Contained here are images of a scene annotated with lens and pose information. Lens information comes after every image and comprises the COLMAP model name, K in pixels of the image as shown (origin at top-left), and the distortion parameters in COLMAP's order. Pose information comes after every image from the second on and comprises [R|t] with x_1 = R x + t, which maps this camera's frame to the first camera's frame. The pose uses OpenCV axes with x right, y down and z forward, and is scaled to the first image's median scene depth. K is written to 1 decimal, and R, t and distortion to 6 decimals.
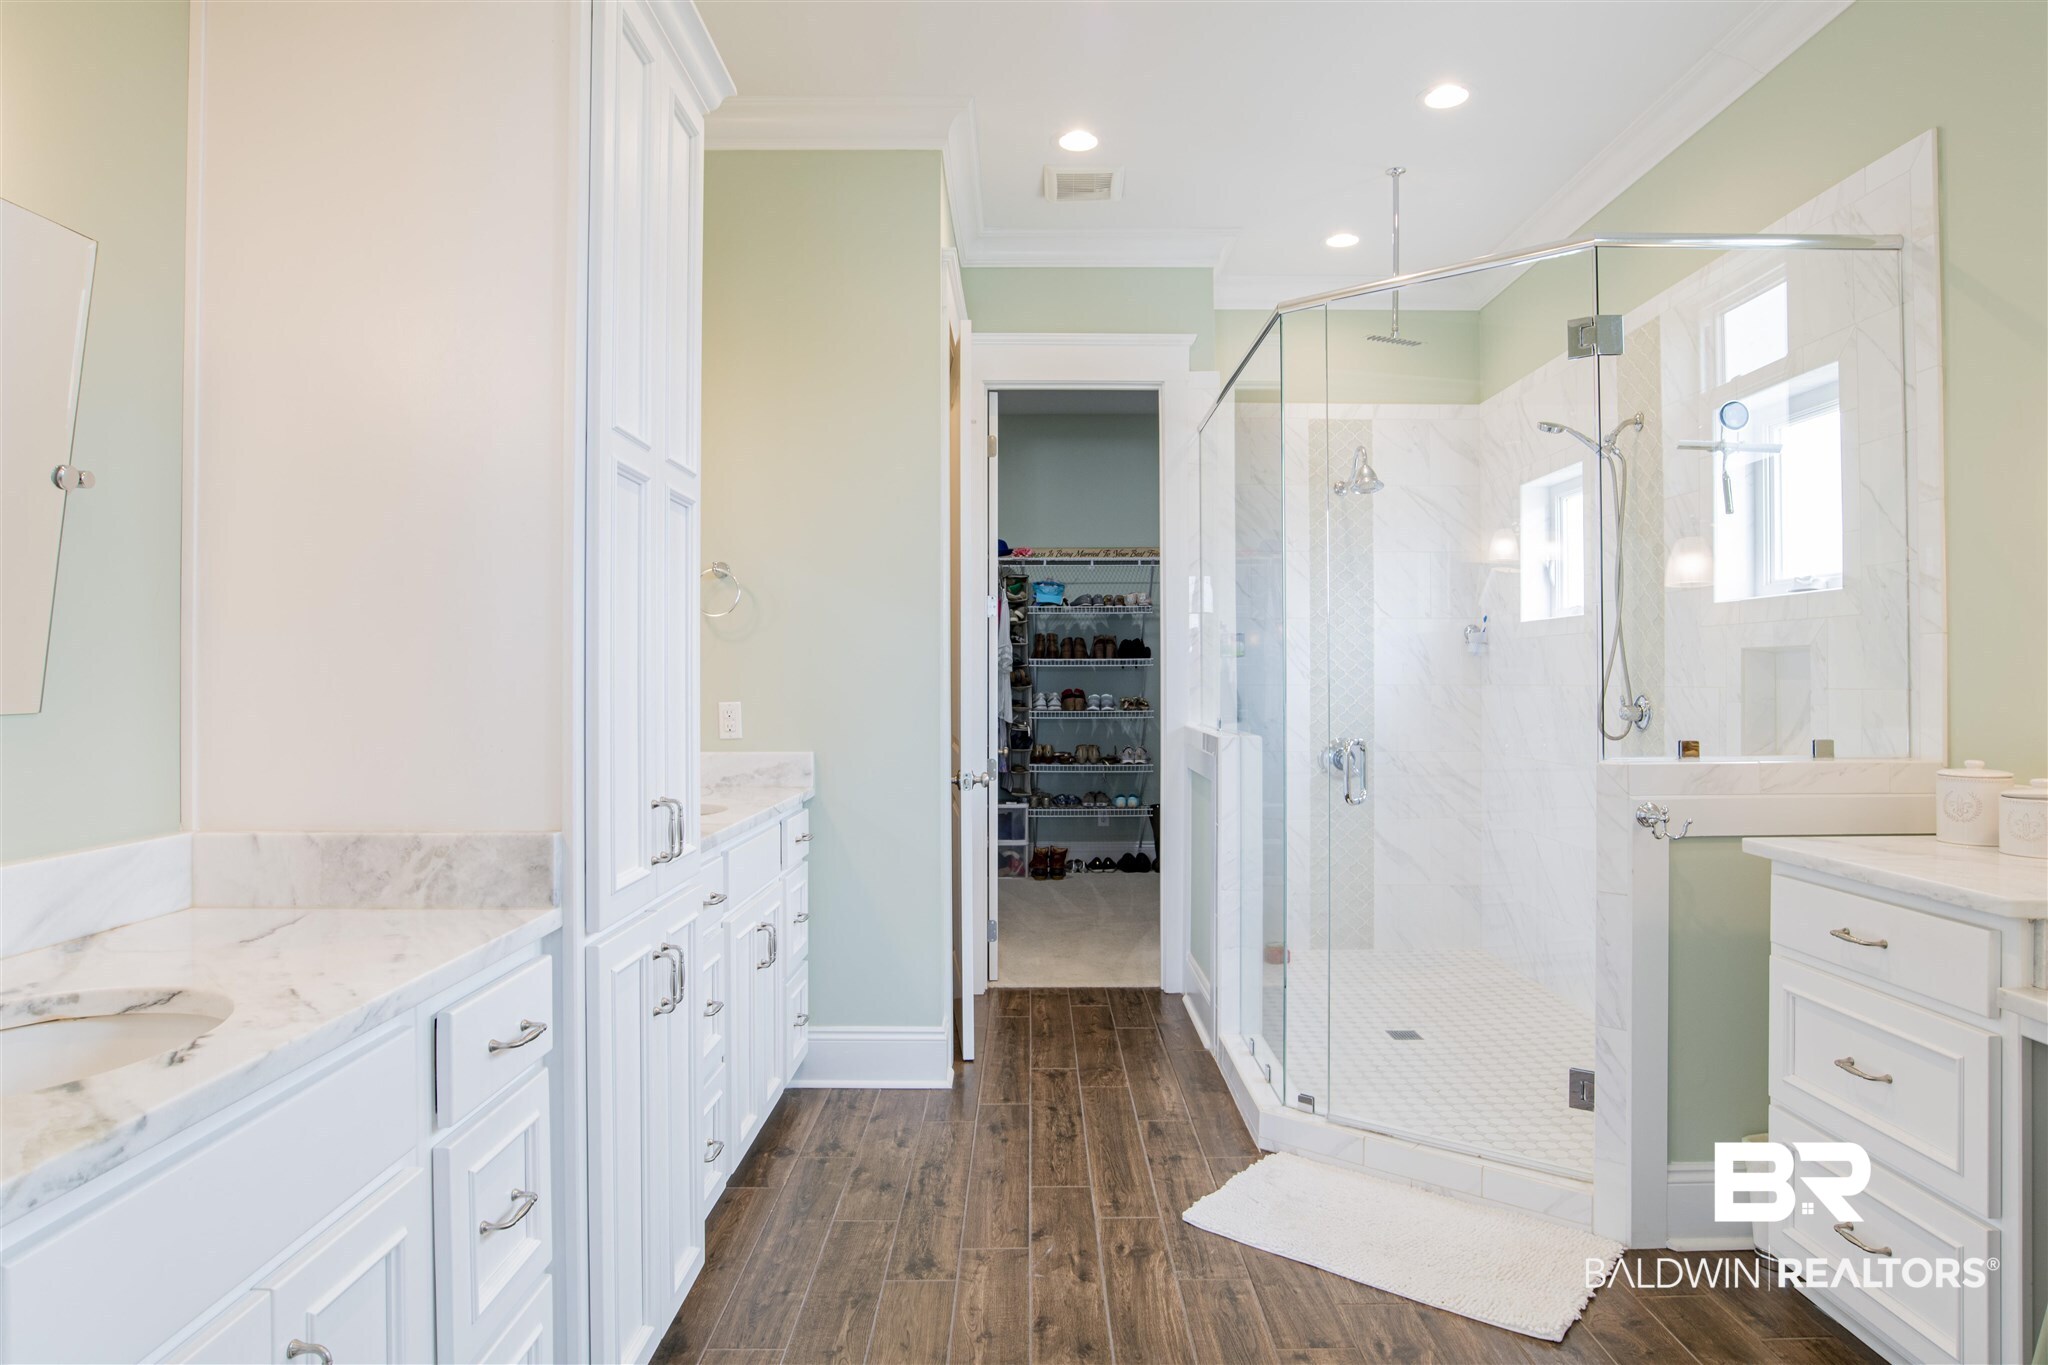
lens RADIAL K [[1195.6, 0, 1025.0], [0, 1195.6, 683.4], [0, 0, 1]] dist [-0.008738, 0.000843]
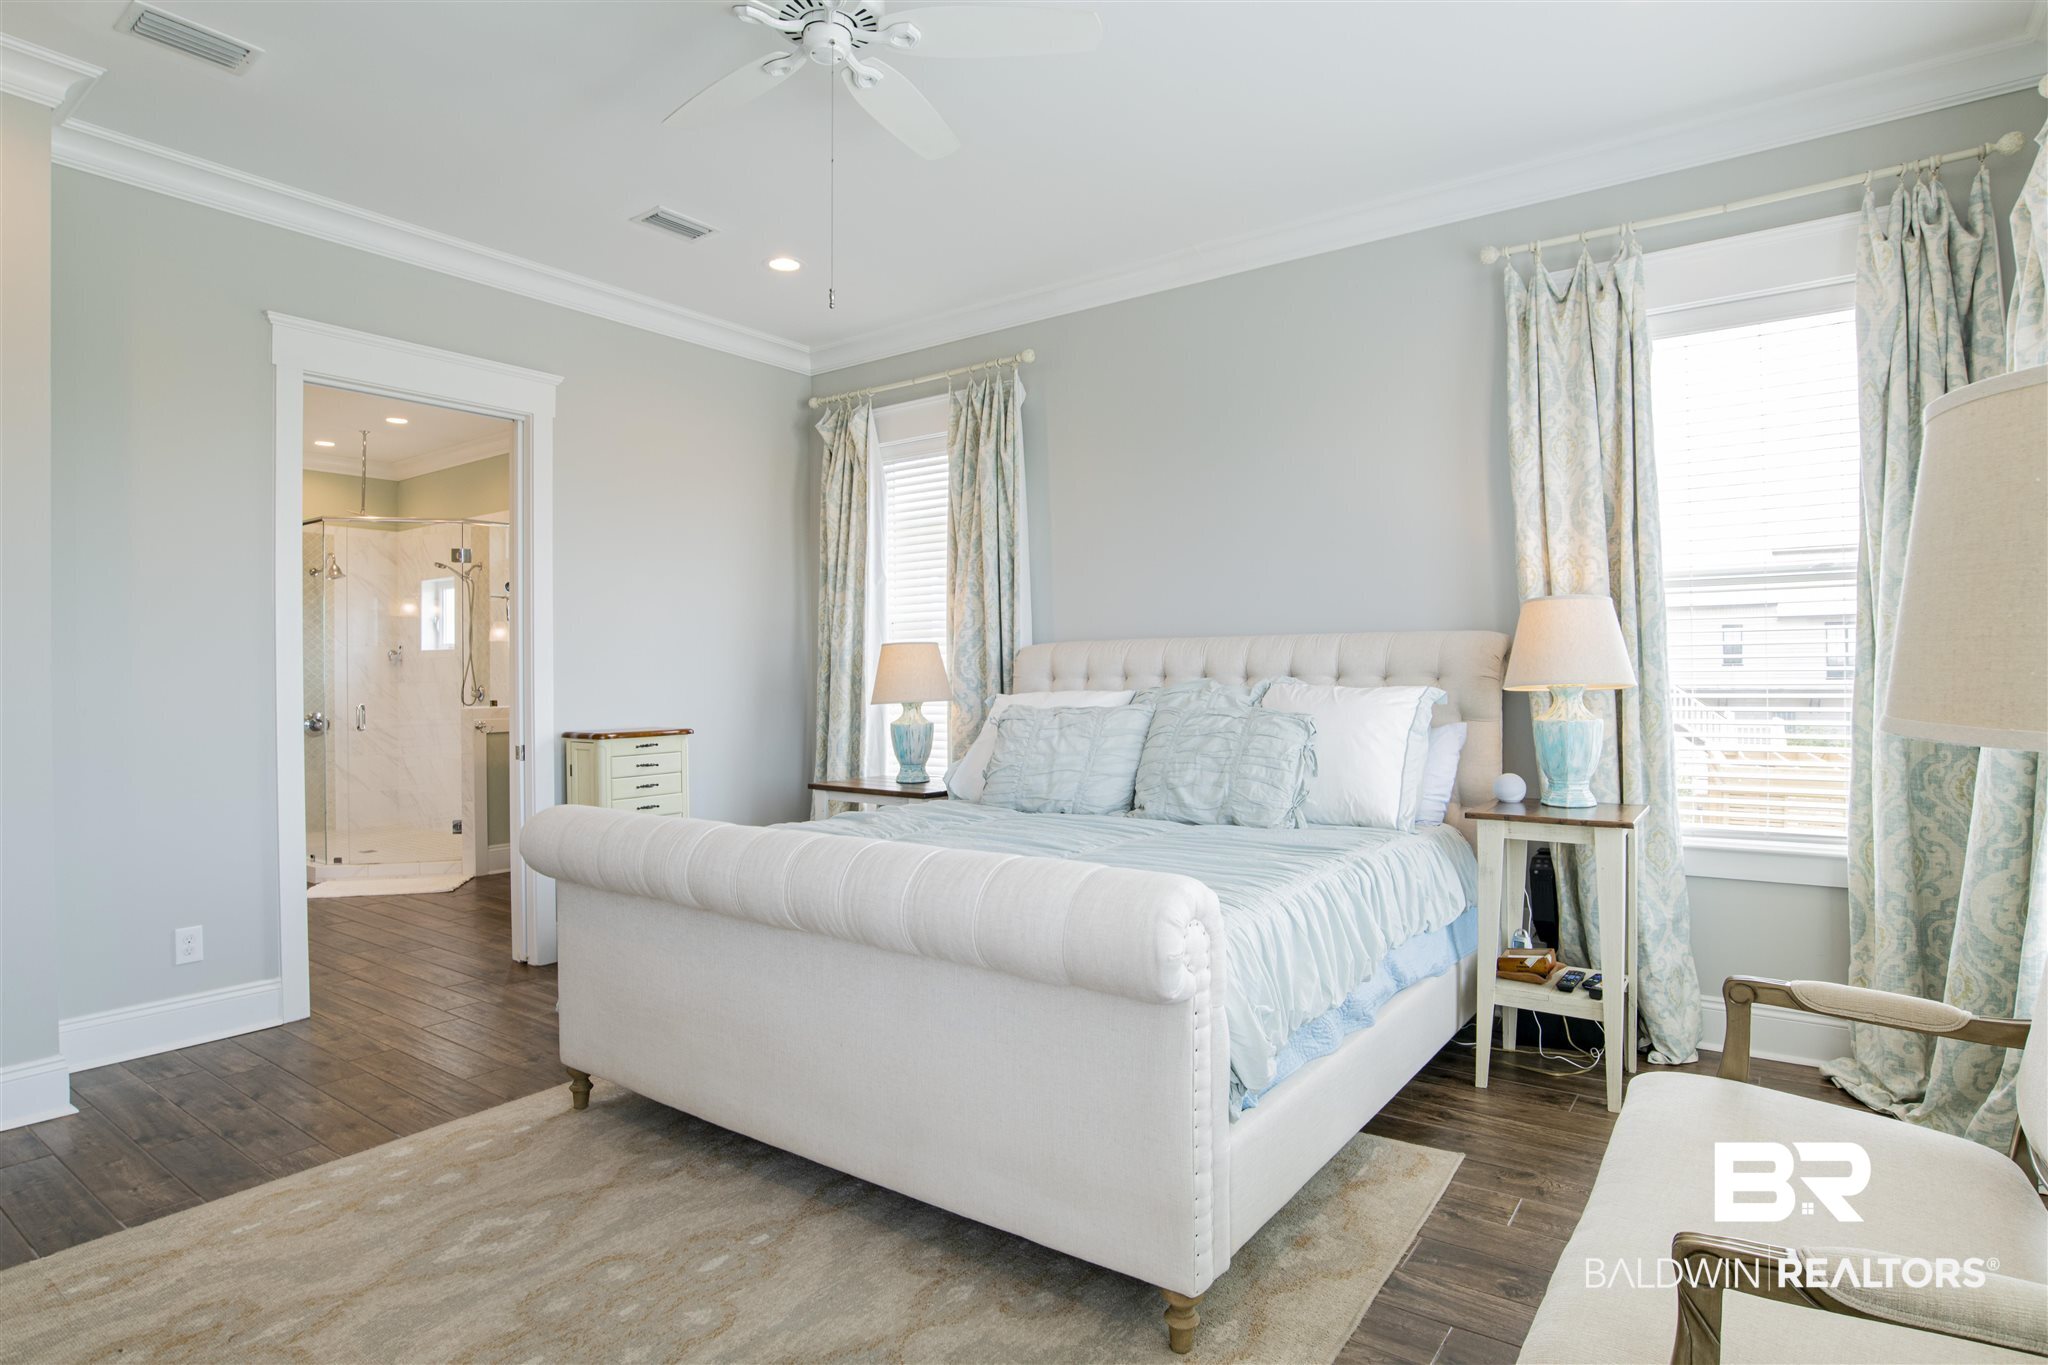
lens RADIAL K [[1072.6, 0, 1013.1], [0, 1072.6, 684.5], [0, 0, 1]] dist [-0.043042, 0.008989]
pose [[0.599130, -0.002617, 0.800648, -0.396058], [0.002907, 0.999995, 0.001093, 0.005018], [-0.800647, 0.001672, 0.599134, -0.819441]]
